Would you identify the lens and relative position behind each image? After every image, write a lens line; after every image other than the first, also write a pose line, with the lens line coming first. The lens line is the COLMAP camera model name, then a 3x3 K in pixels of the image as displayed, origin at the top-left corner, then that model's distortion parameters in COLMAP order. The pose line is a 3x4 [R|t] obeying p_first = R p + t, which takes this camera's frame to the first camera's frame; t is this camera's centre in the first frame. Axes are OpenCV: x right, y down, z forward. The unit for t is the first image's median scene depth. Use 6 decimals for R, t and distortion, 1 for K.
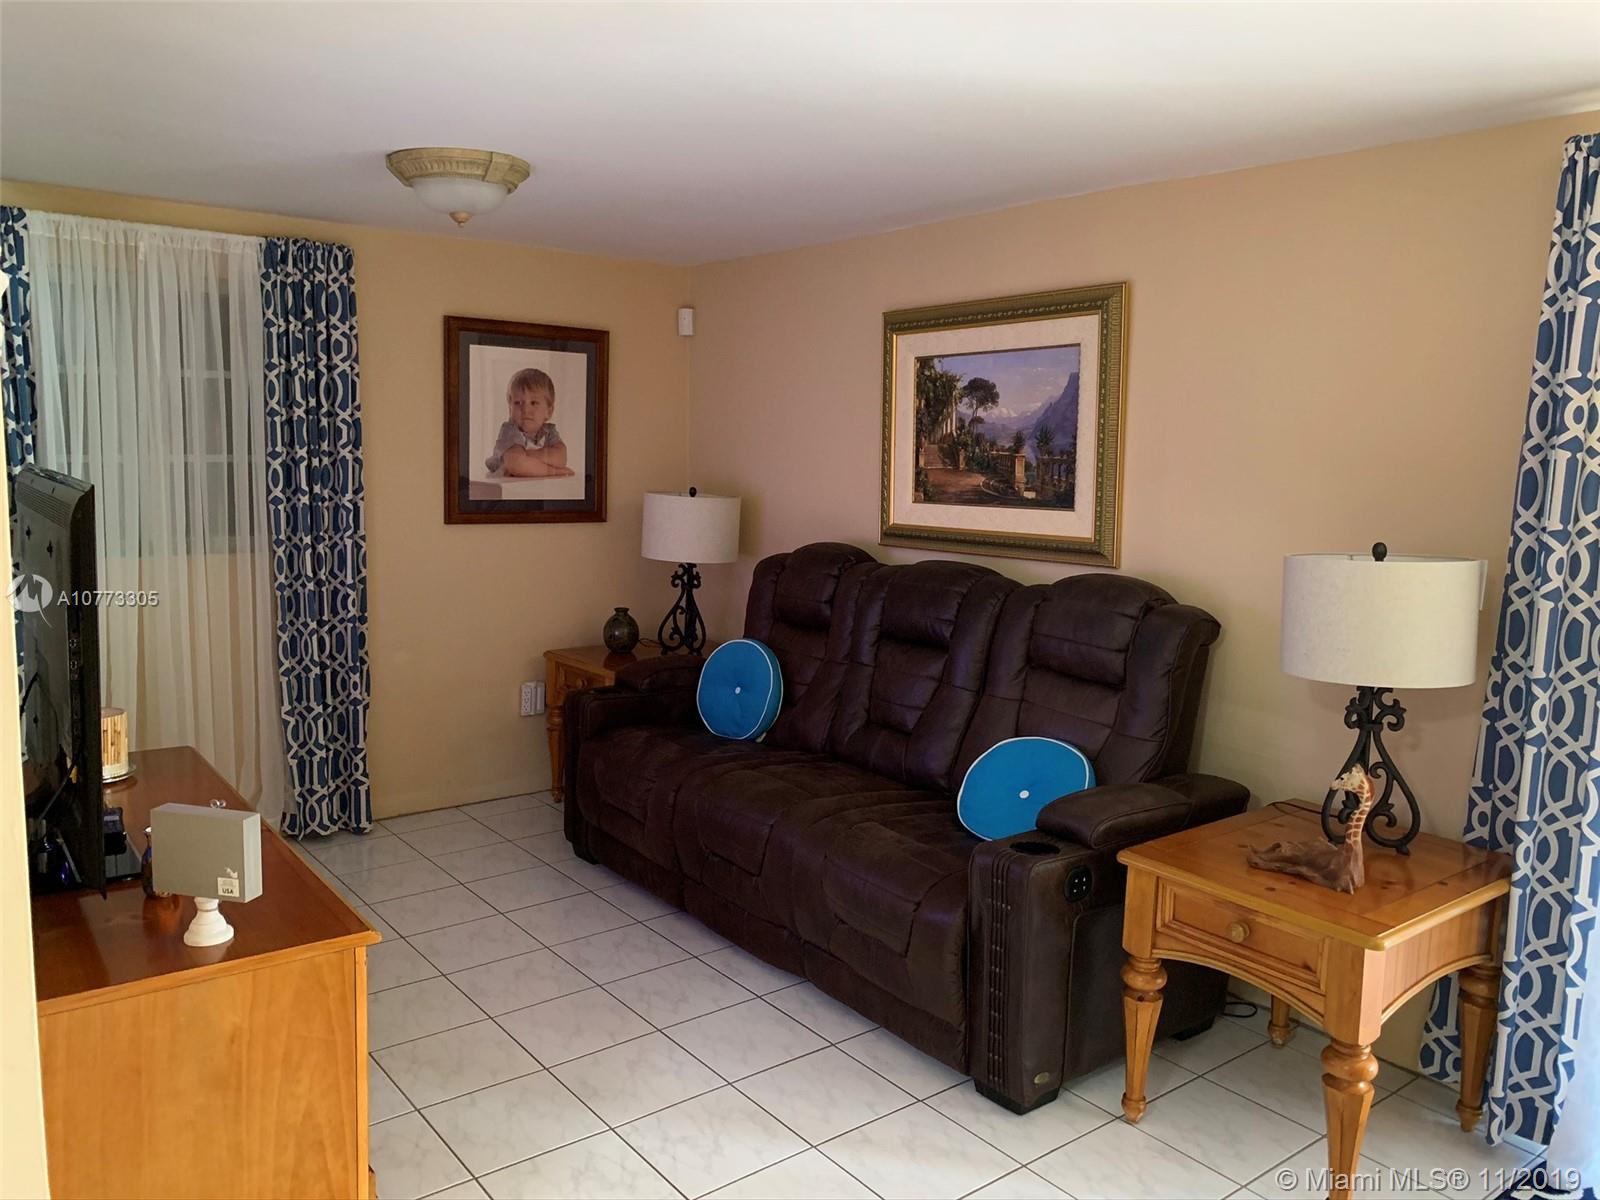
lens RADIAL K [[1212.3, 0, 806.0], [0, 1212.3, 598.2], [0, 0, 1]] dist [0.056388, -0.066825]
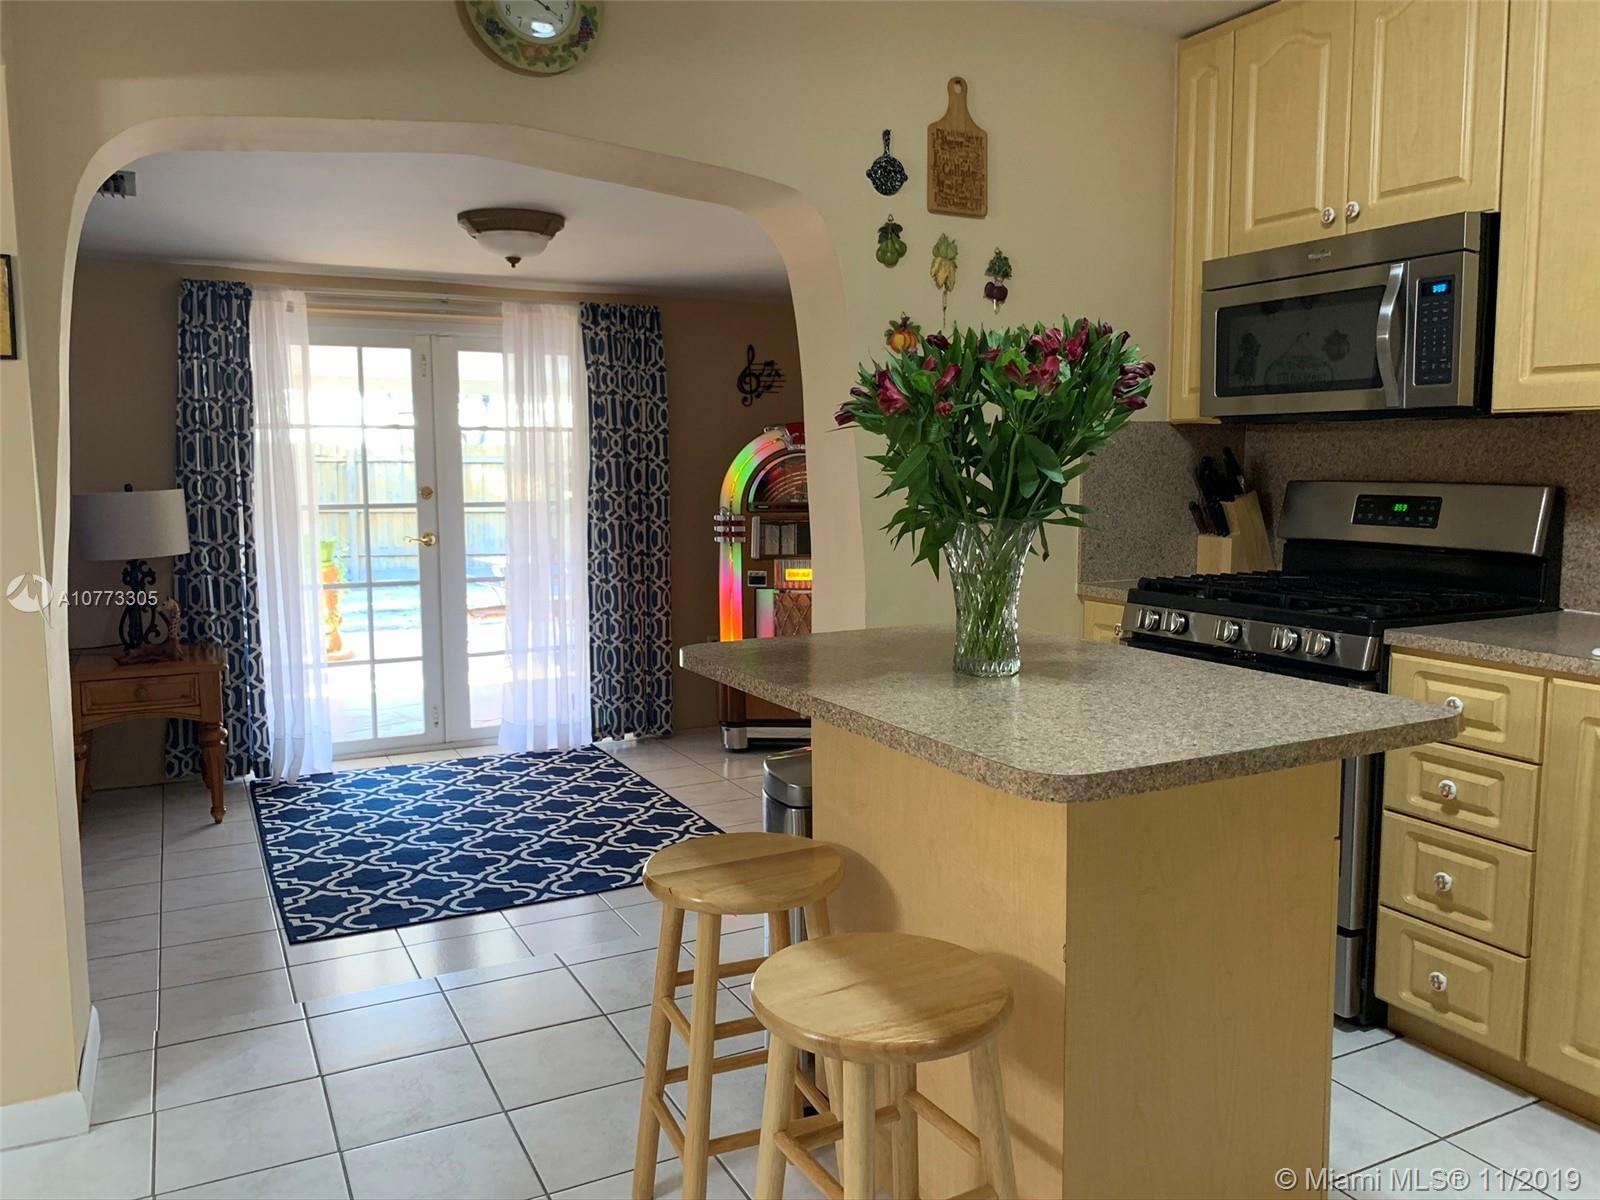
lens RADIAL K [[1212.3, 0, 808.1], [0, 1212.3, 592.7], [0, 0, 1]] dist [0.056388, -0.066825]
pose [[0.184164, -0.127677, 0.974568, -1.138475], [0.126184, 0.986394, 0.105382, 0.050491], [-0.974762, 0.103567, 0.197769, -0.329291]]
